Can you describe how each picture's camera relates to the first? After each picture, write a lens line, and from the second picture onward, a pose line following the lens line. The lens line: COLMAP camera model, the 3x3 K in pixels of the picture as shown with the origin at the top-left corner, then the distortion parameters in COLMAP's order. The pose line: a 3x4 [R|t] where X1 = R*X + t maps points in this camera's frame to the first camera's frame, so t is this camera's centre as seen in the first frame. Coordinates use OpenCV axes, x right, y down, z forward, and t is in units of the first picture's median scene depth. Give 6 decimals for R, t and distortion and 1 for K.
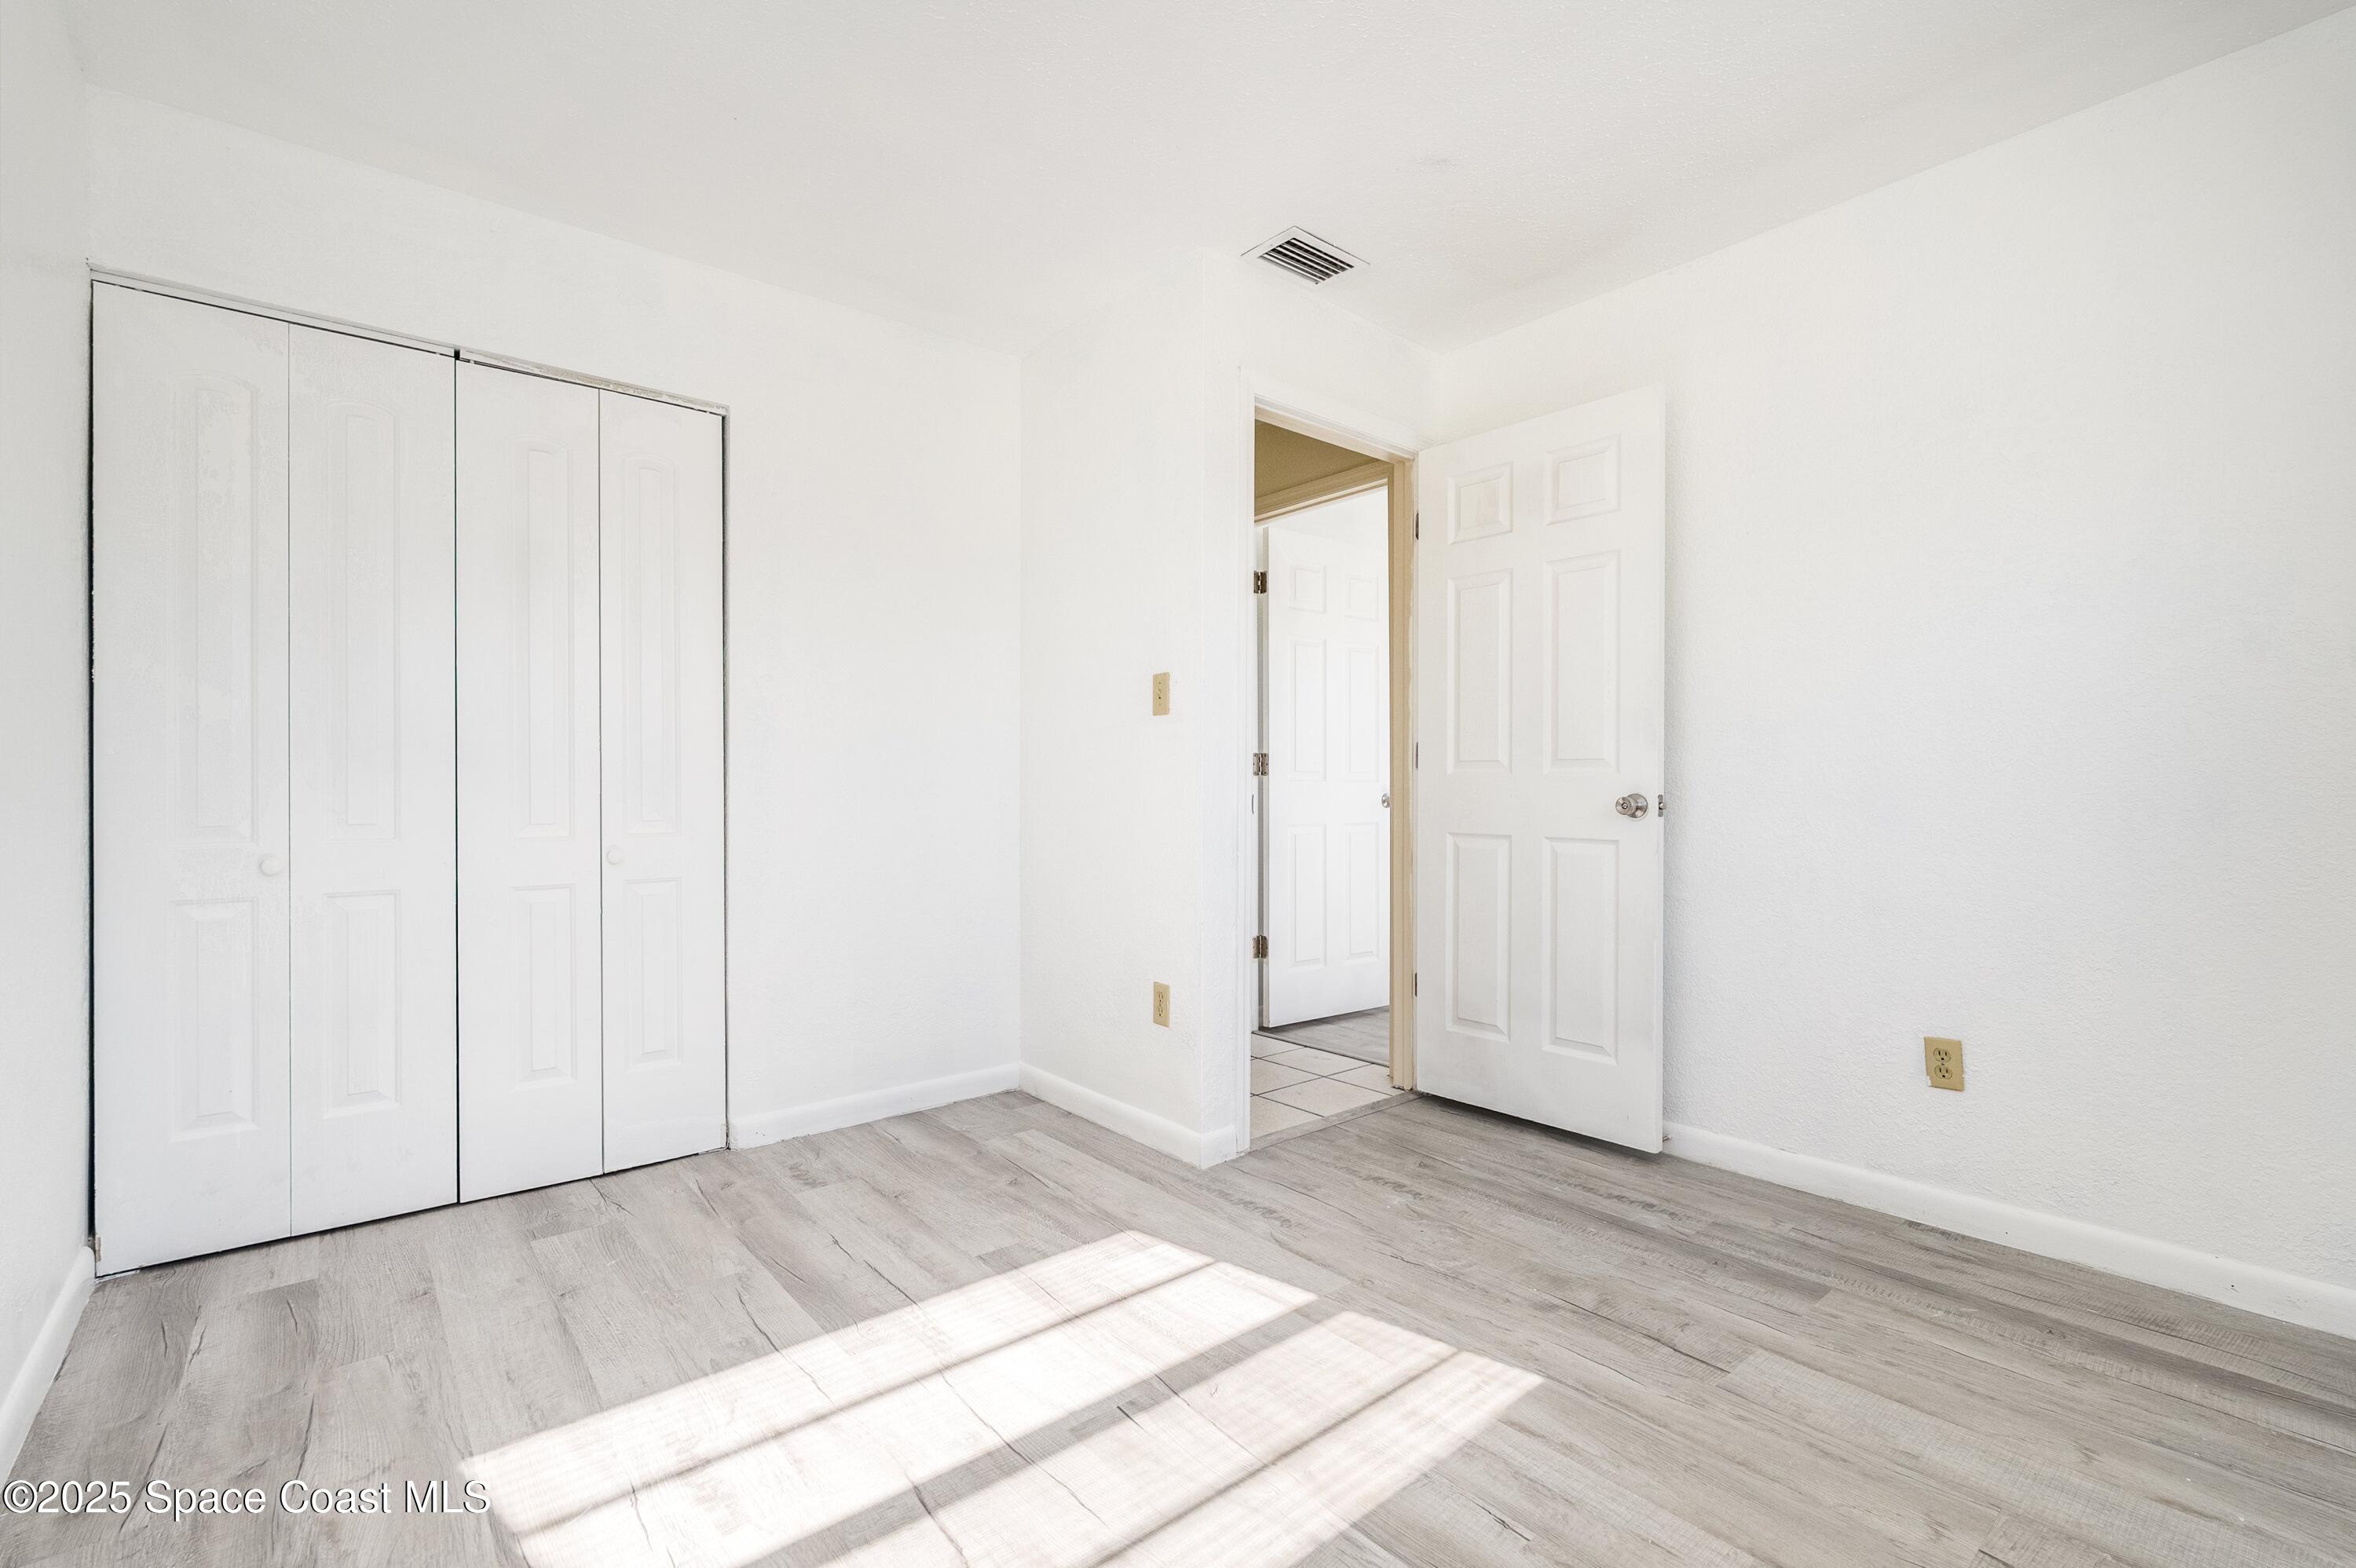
lens RADIAL K [[1037.8, 0, 1182.4], [0, 1037.8, 787.6], [0, 0, 1]] dist [-0.002995, 0.000056]
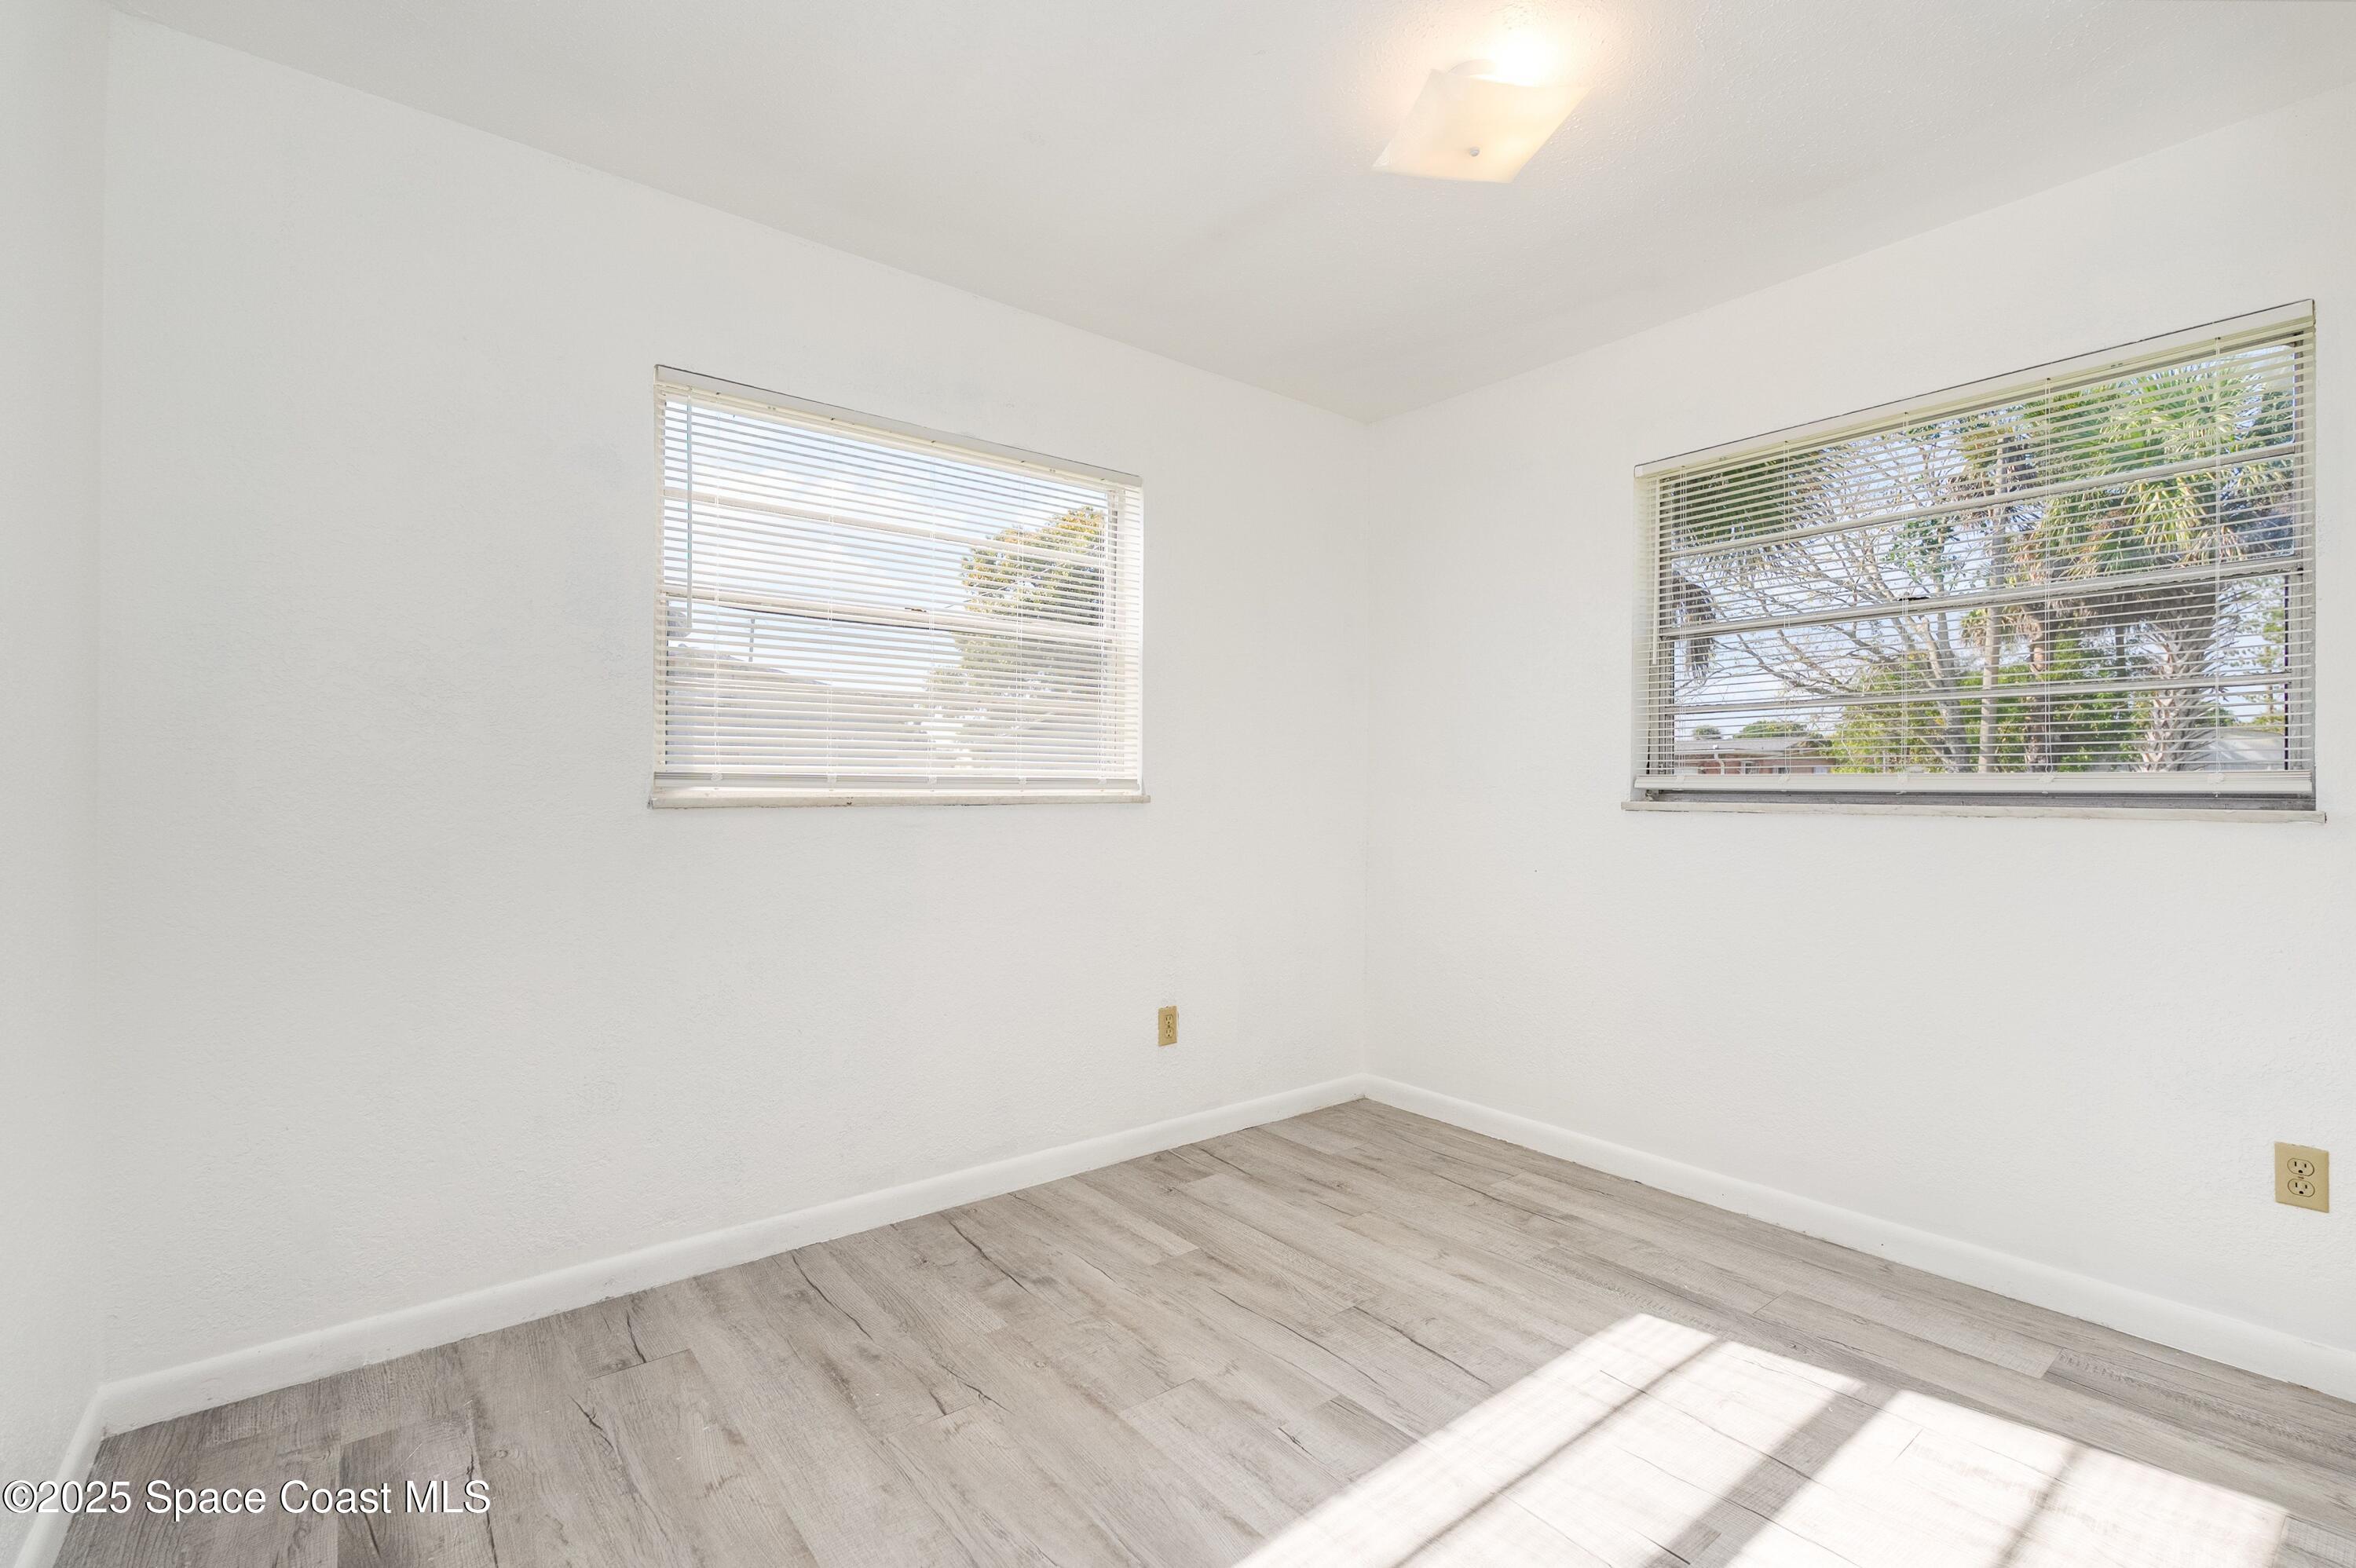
lens RADIAL K [[1037.8, 0, 1178.3], [0, 1037.8, 787.5], [0, 0, 1]] dist [-0.002995, 0.000056]
pose [[-0.999473, -0.002813, 0.032350, 0.369121], [-0.002932, 0.999989, -0.003645, -0.064065], [-0.032339, -0.003738, -0.999470, 2.022704]]
